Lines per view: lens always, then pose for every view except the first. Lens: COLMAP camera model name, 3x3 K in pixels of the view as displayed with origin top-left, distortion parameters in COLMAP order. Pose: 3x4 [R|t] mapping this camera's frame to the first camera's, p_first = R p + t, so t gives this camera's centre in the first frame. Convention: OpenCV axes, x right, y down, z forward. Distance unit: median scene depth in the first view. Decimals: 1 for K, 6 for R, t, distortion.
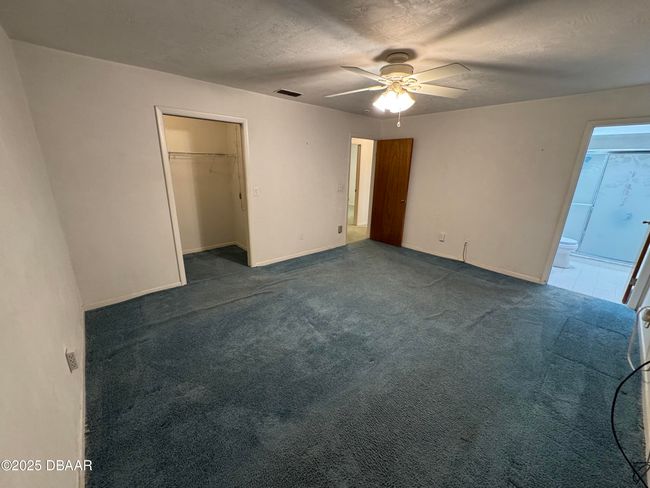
lens RADIAL K [[260.3, 0, 324.3], [0, 260.3, 244.1], [0, 0, 1]] dist [0.002472, 0.000216]
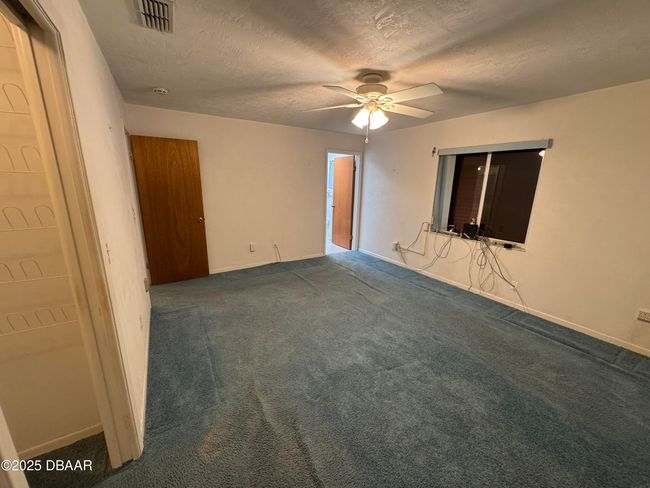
lens RADIAL K [[260.3, 0, 324.9], [0, 260.3, 244.5], [0, 0, 1]] dist [0.002472, 0.000216]
pose [[0.164996, -0.257430, 0.952106, -0.537639], [0.270731, 0.940078, 0.207261, -0.205799], [-0.948410, 0.223568, 0.224803, 0.636823]]
